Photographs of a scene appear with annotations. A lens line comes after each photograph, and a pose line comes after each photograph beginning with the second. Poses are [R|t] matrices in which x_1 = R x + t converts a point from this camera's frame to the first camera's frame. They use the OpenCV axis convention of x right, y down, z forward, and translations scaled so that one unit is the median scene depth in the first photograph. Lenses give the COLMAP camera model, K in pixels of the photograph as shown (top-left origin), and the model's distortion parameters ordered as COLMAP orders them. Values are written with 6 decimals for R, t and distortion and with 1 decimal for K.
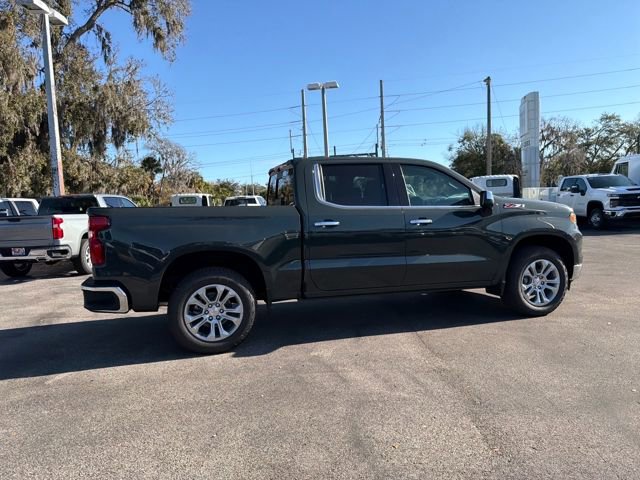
lens RADIAL K [[451.1, 0, 315.8], [0, 451.1, 242.0], [0, 0, 1]] dist [0.048352, -0.064827]
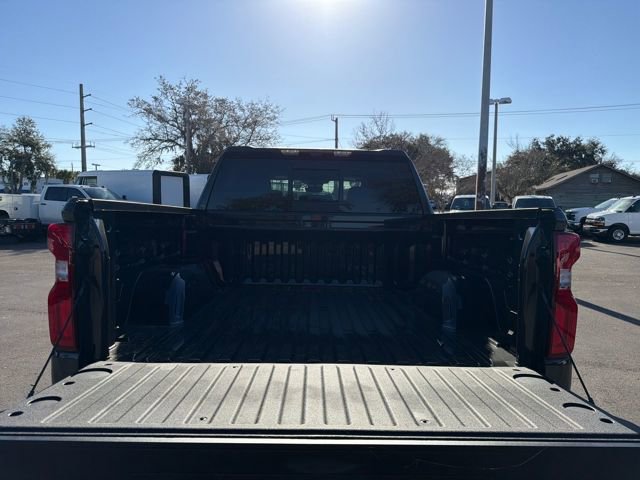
lens RADIAL K [[451.1, 0, 319.1], [0, 451.1, 240.7], [0, 0, 1]] dist [0.048352, -0.064827]
pose [[0.260019, -0.020818, 0.965379, -0.697709], [0.047354, 0.998840, 0.008785, -0.044518], [-0.964442, 0.043430, 0.260703, 0.840430]]
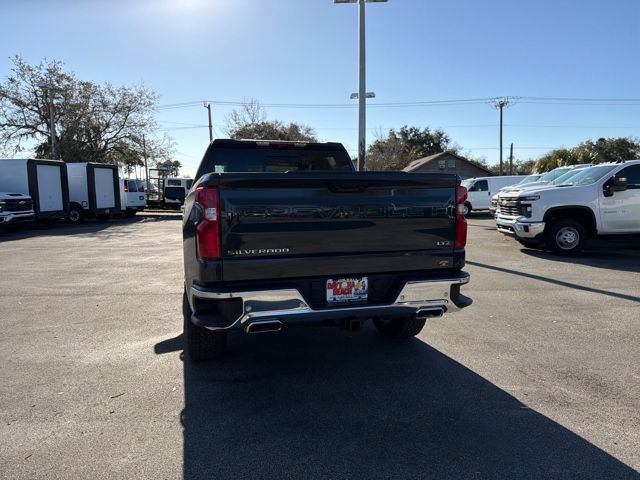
lens RADIAL K [[451.1, 0, 314.6], [0, 451.1, 242.0], [0, 0, 1]] dist [0.048352, -0.064827]
pose [[-0.007185, -0.055361, 0.998441, -0.961534], [0.090589, 0.994325, 0.055784, -0.017718], [-0.995862, 0.090849, -0.002130, 0.959402]]
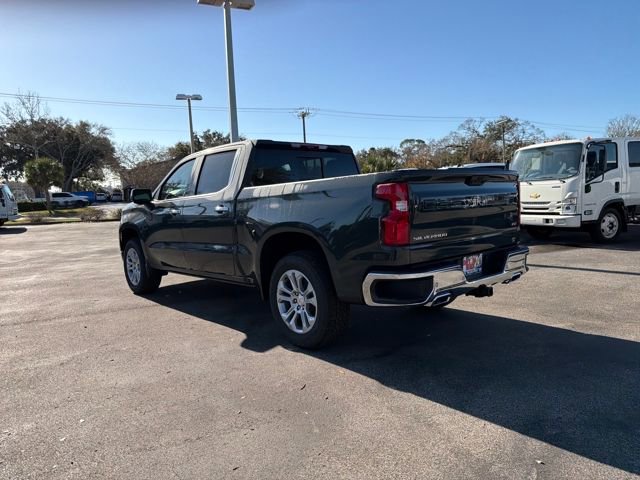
lens RADIAL K [[451.1, 0, 316.4], [0, 451.1, 244.4], [0, 0, 1]] dist [0.048352, -0.064827]
pose [[-0.432608, -0.035174, 0.900896, -0.930256], [0.128086, 0.986706, 0.100031, -0.054289], [-0.892437, 0.158666, -0.422351, 1.415288]]
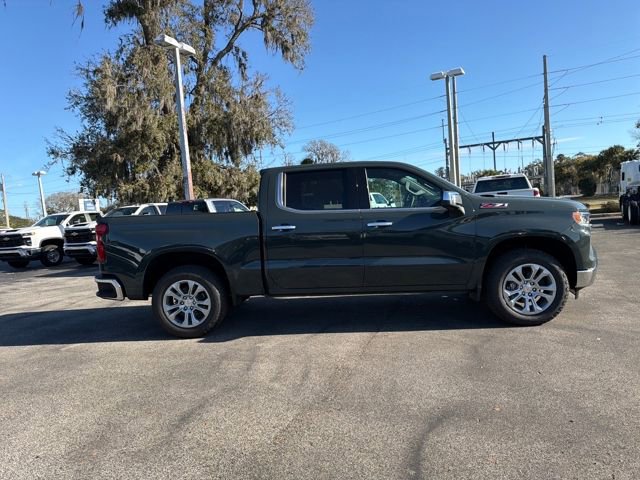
lens RADIAL K [[451.1, 0, 314.5], [0, 451.1, 242.4], [0, 0, 1]] dist [0.048352, -0.064827]
pose [[0.937500, 0.002563, -0.347976, 0.404895], [0.002217, 0.999909, 0.013339, -0.016417], [0.347979, -0.013277, 0.937408, 0.002407]]
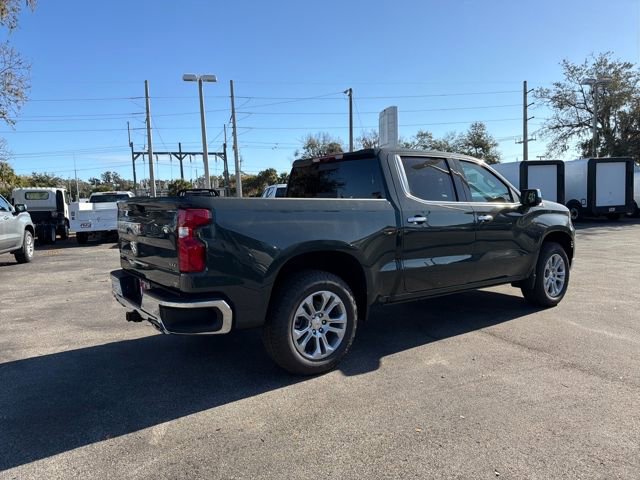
lens RADIAL K [[451.1, 0, 315.9], [0, 451.1, 234.5], [0, 0, 1]] dist [0.048352, -0.064827]
pose [[0.936549, -0.005837, 0.350487, -0.420667], [0.012801, 0.999764, -0.017558, 0.003123], [-0.350302, 0.020930, 0.936403, 0.175261]]
